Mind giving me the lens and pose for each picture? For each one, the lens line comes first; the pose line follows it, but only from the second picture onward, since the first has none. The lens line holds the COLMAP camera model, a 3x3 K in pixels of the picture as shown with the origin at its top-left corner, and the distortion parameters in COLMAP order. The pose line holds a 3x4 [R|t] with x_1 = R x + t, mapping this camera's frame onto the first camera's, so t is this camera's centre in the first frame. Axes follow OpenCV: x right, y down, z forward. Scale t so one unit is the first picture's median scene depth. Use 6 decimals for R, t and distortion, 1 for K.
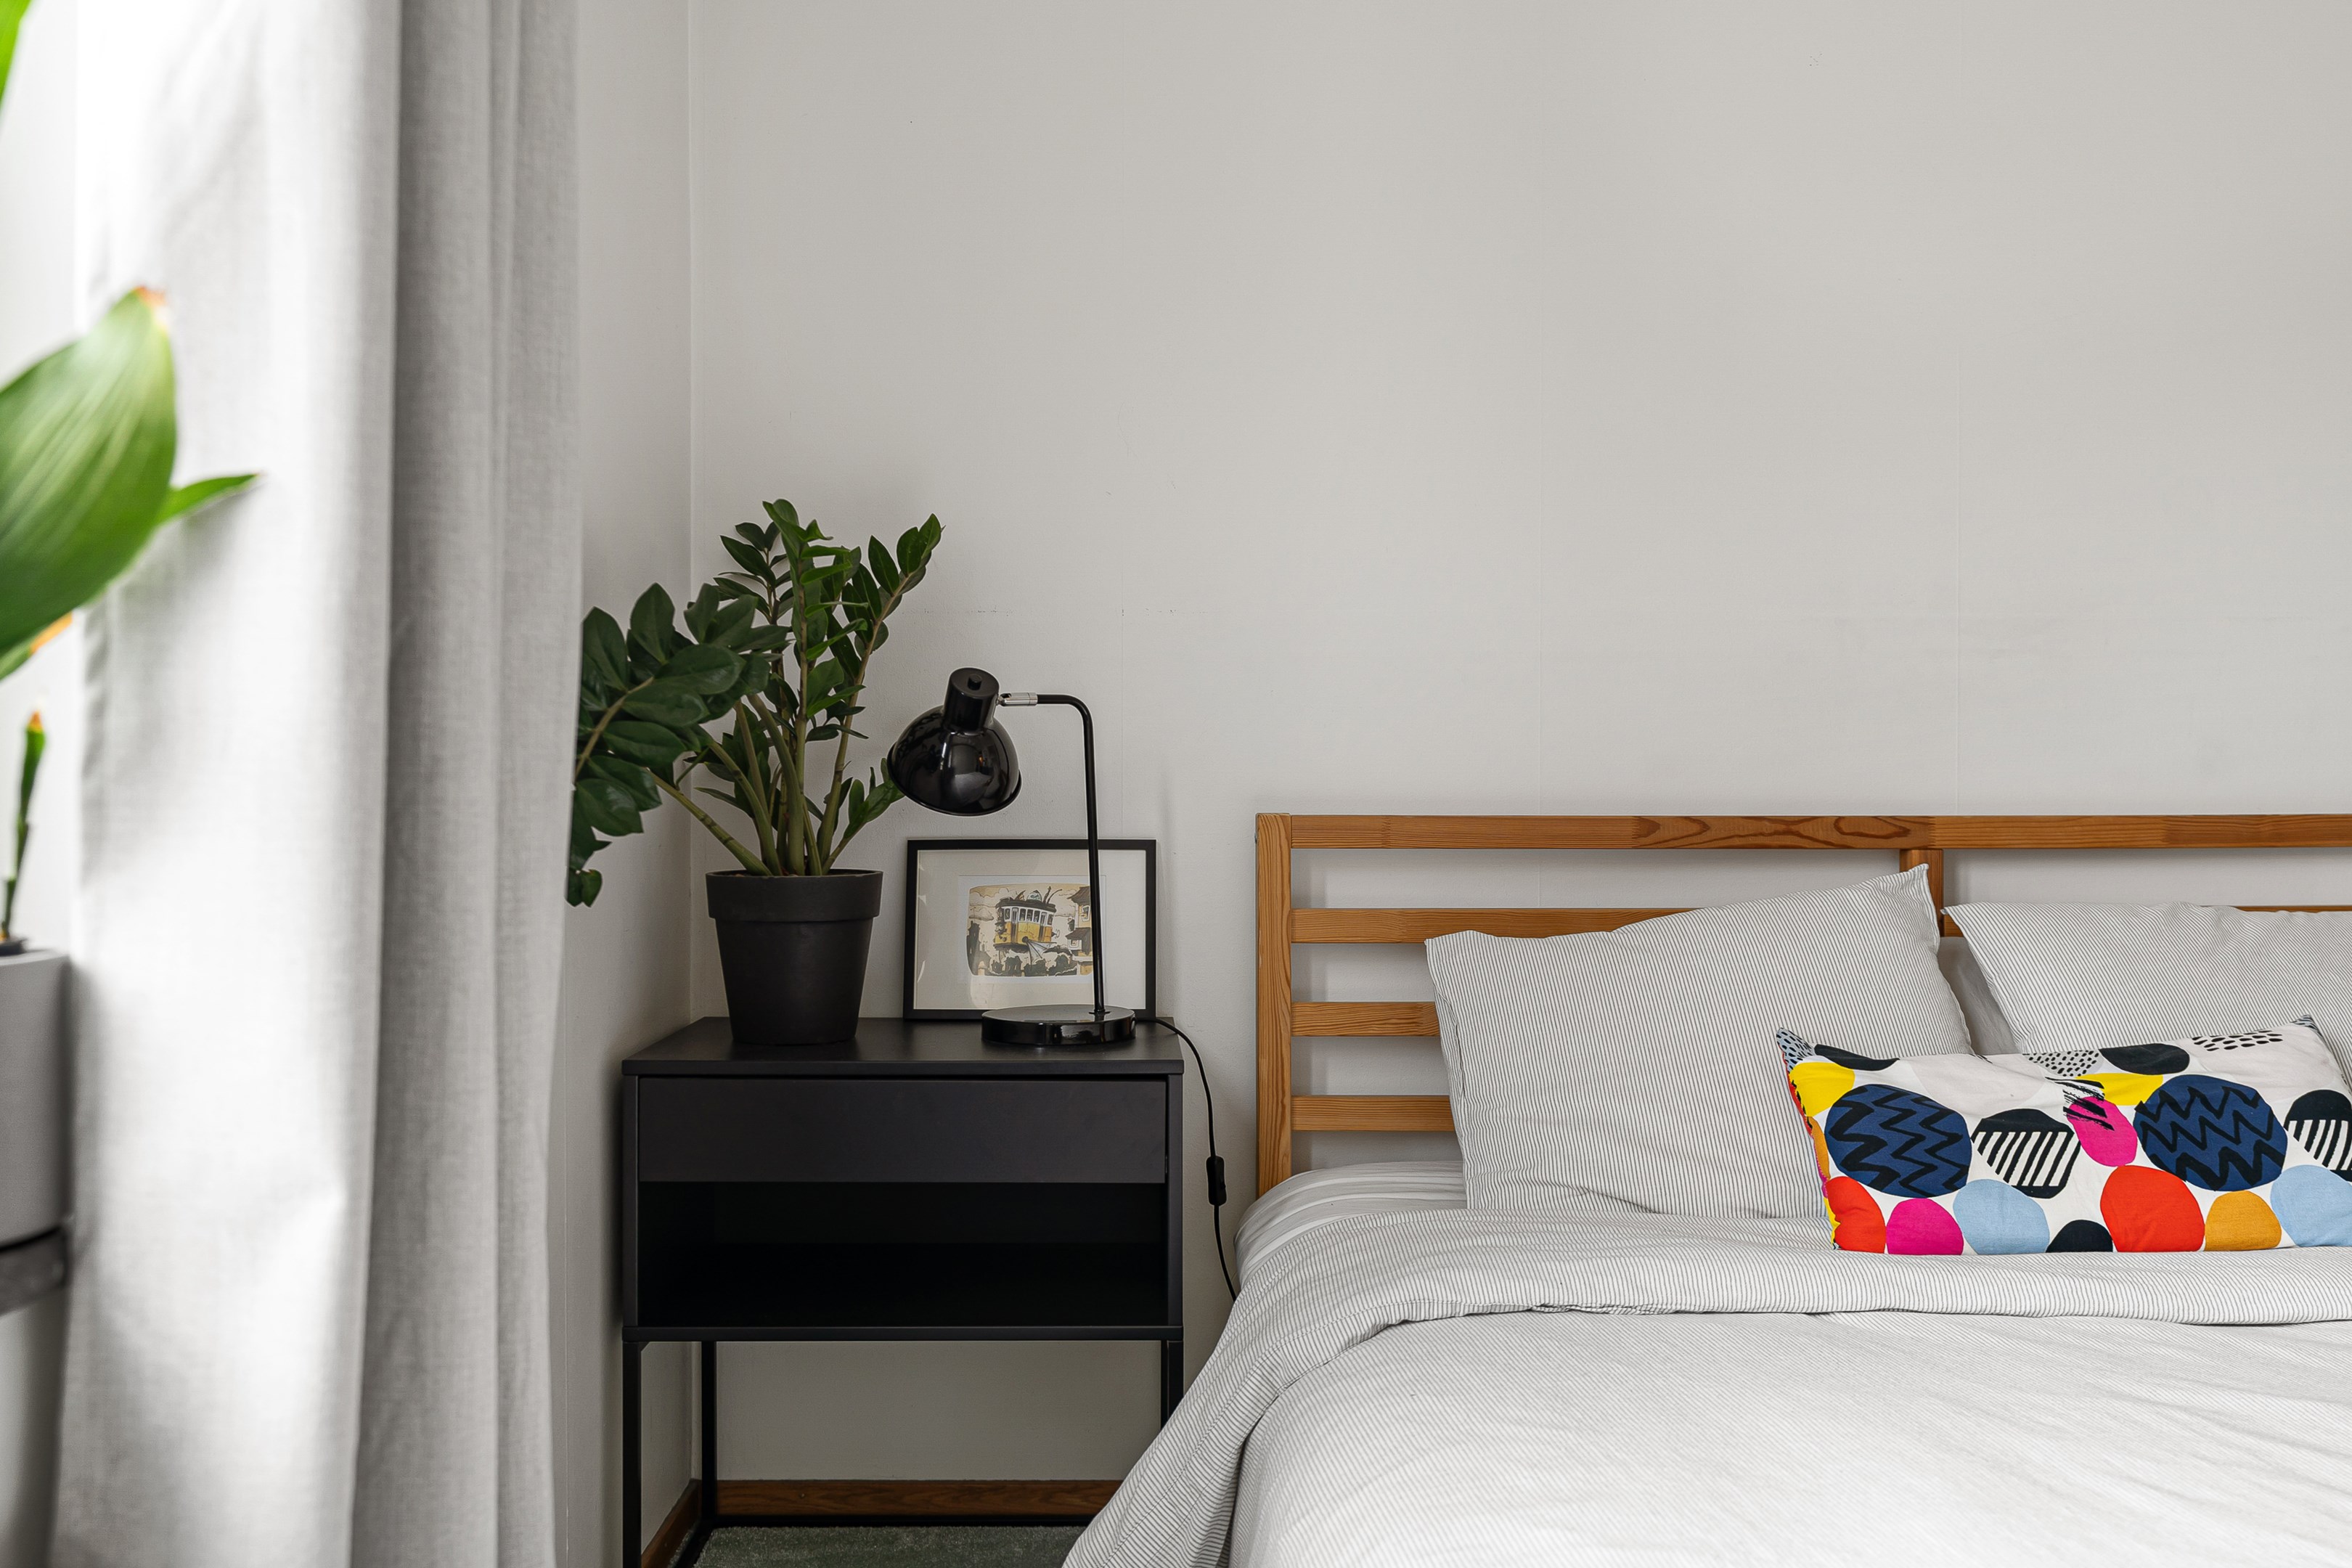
lens RADIAL K [[1819.3, 0, 1174.6], [0, 1819.3, 785.7], [0, 0, 1]] dist [-0.004510, 0.000310]
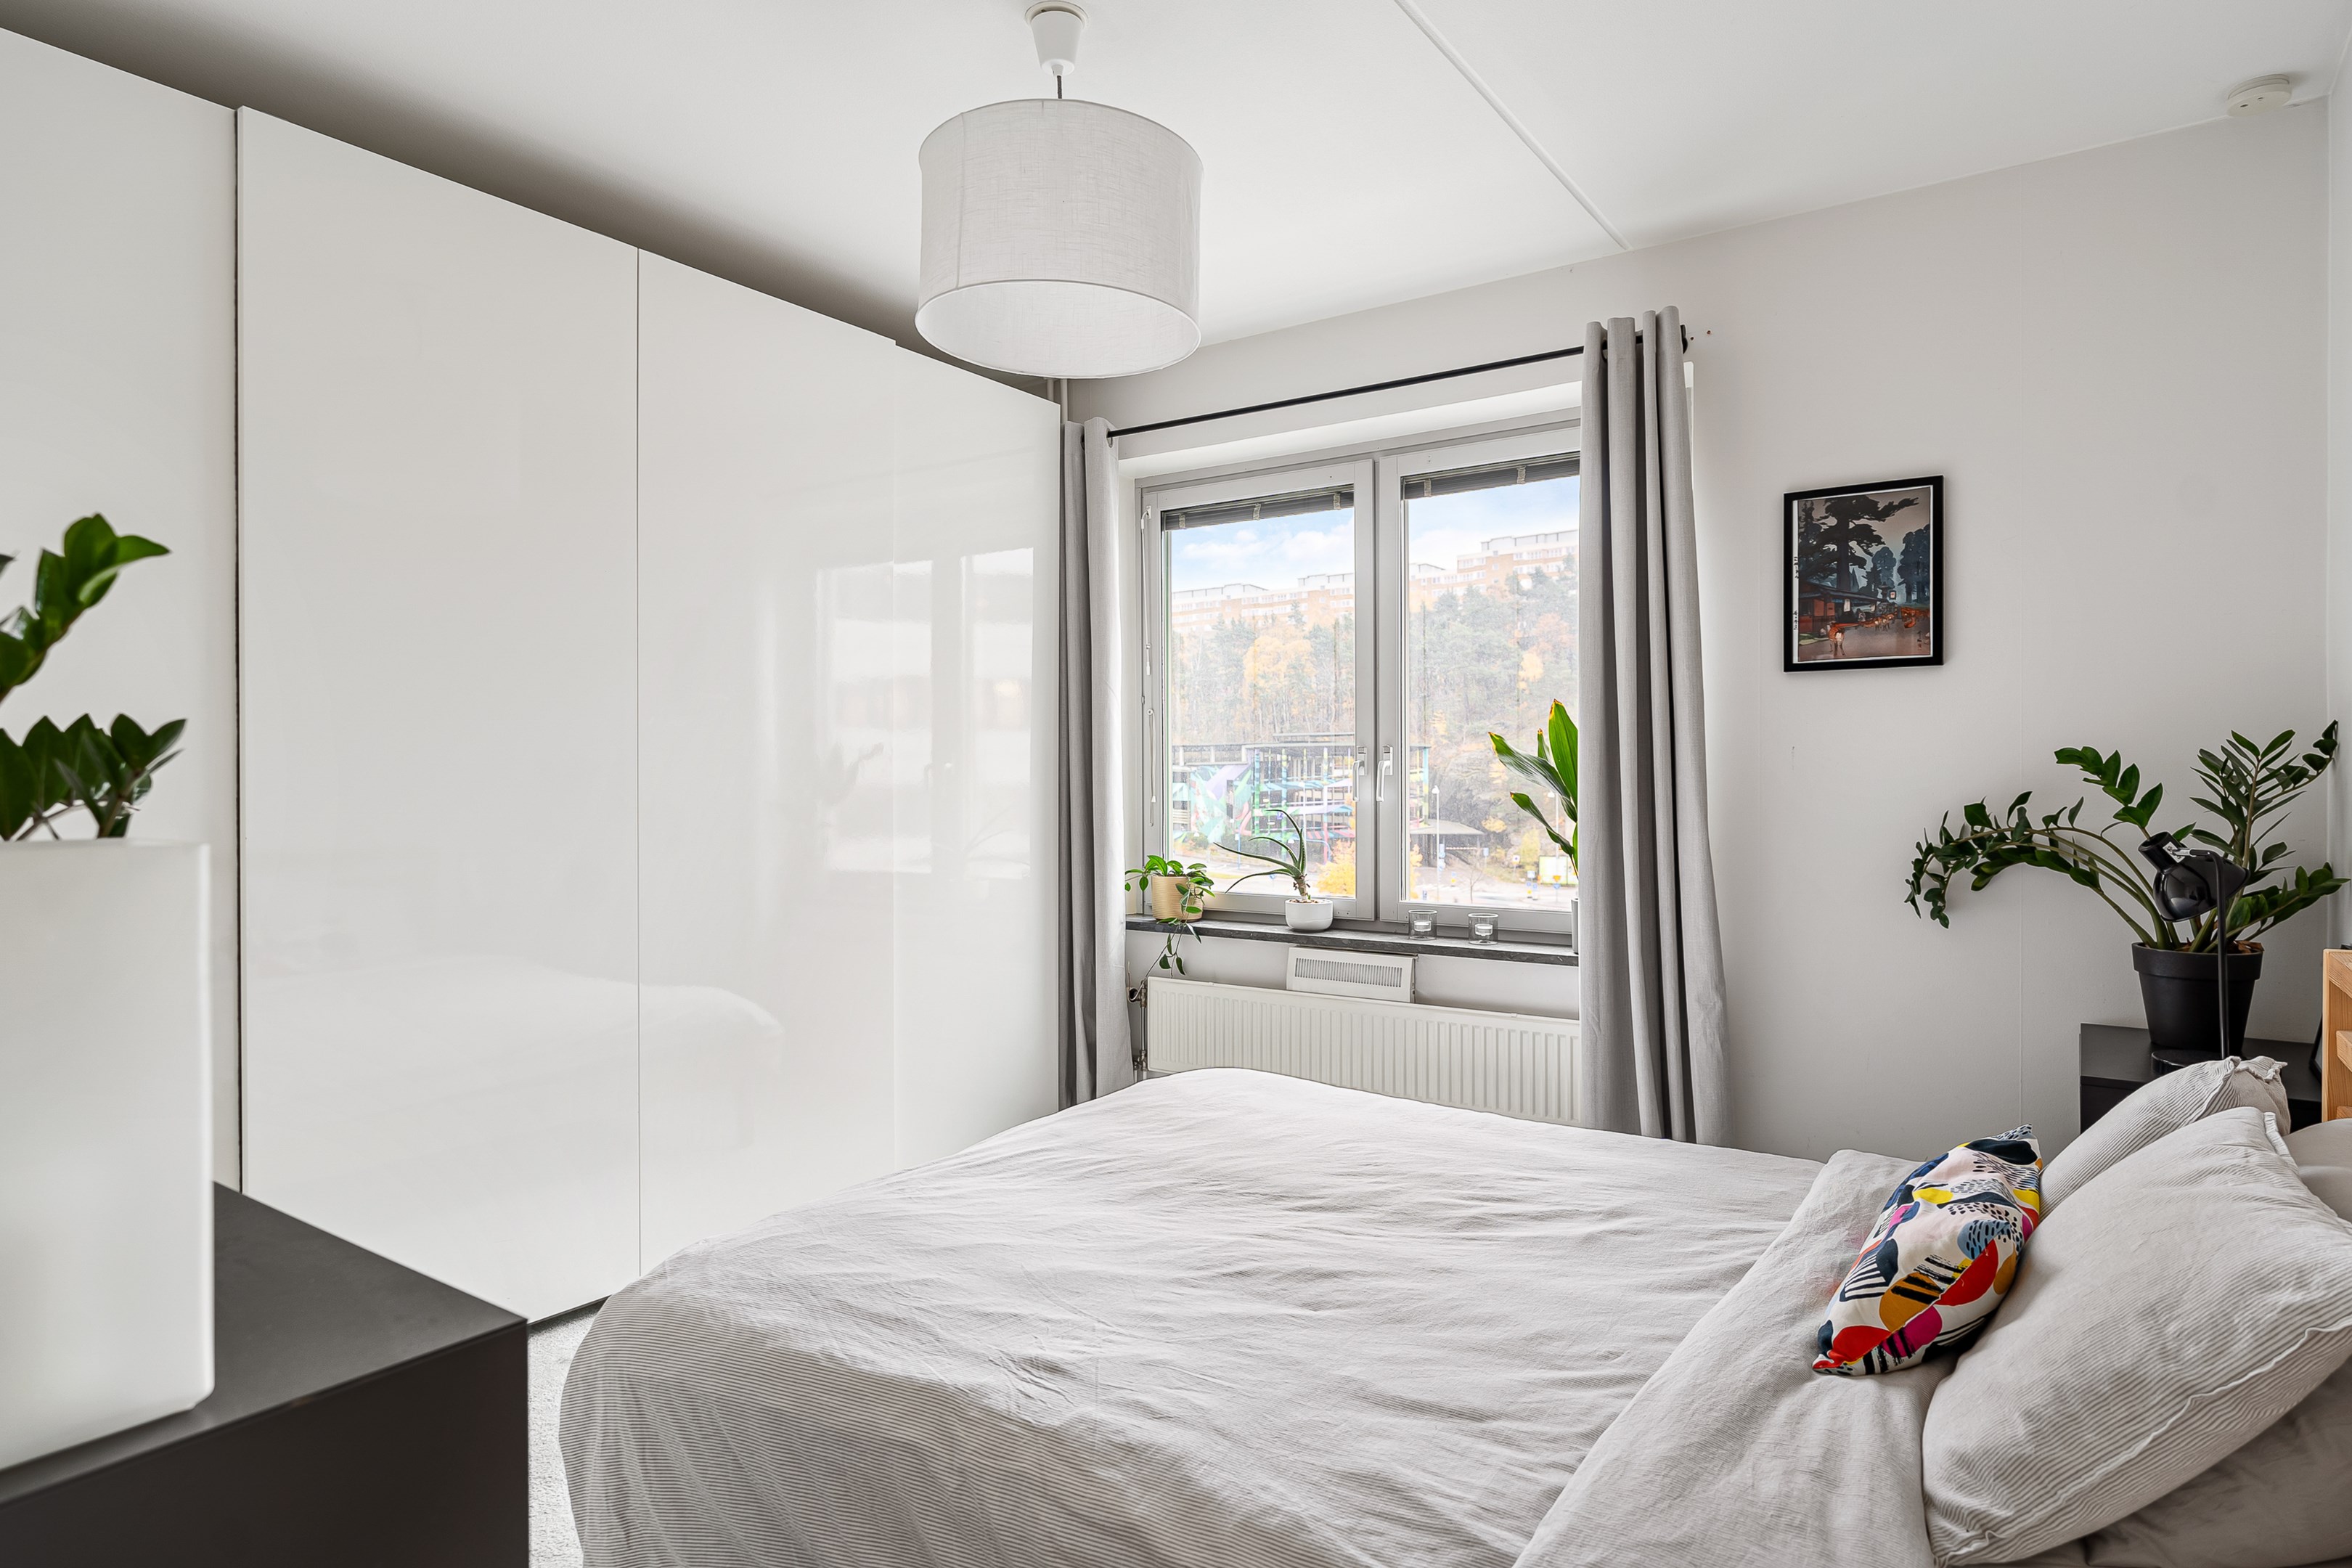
lens RADIAL K [[1331.6, 0, 1191.7], [0, 1331.6, 781.1], [0, 0, 1]] dist [-0.005184, 0.001214]
pose [[-0.566443, 0.000679, -0.824100, 1.604675], [-0.001707, 0.999997, 0.001997, -0.130459], [0.824099, 0.002538, -0.566440, 1.120879]]
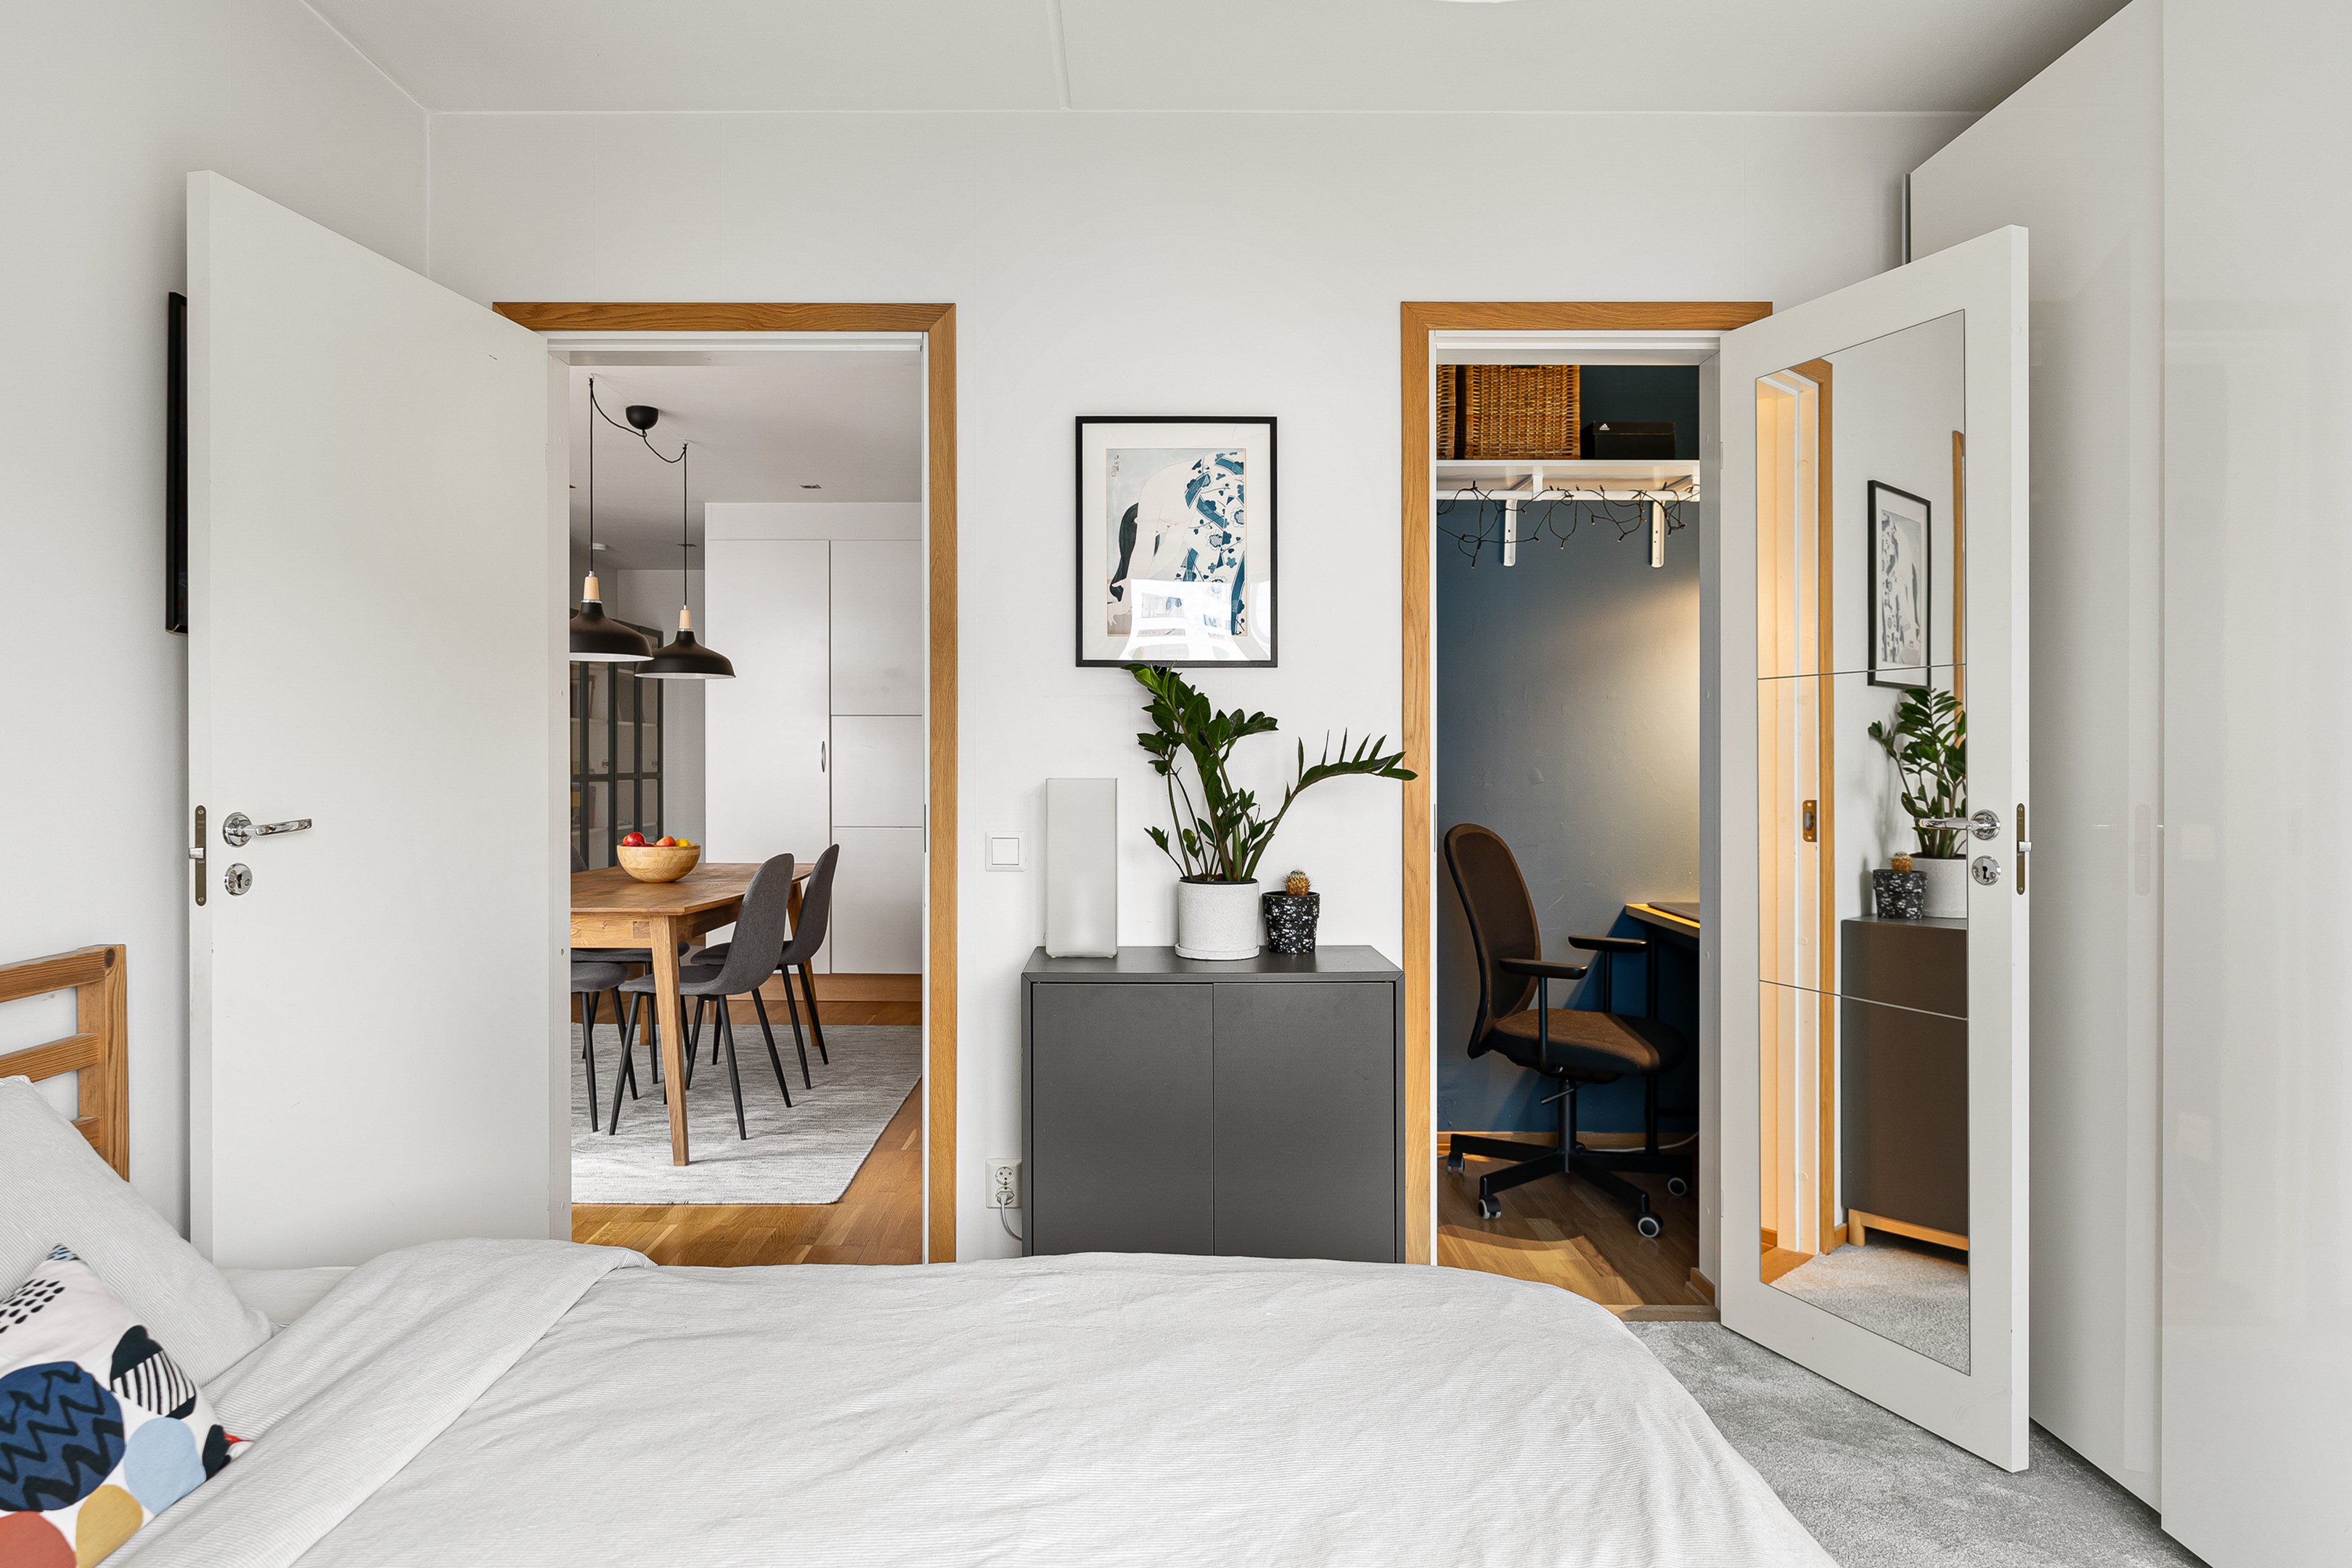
lens RADIAL K [[1332.8, 0, 1143.6], [0, 1332.8, 759.3], [0, 0, 1]] dist [-0.003733, -0.003387]
pose [[0.004370, 0.001691, 0.999989, -0.063009], [-0.006319, 0.999979, -0.001664, -0.135468], [-0.999970, -0.006312, 0.004381, 0.470001]]
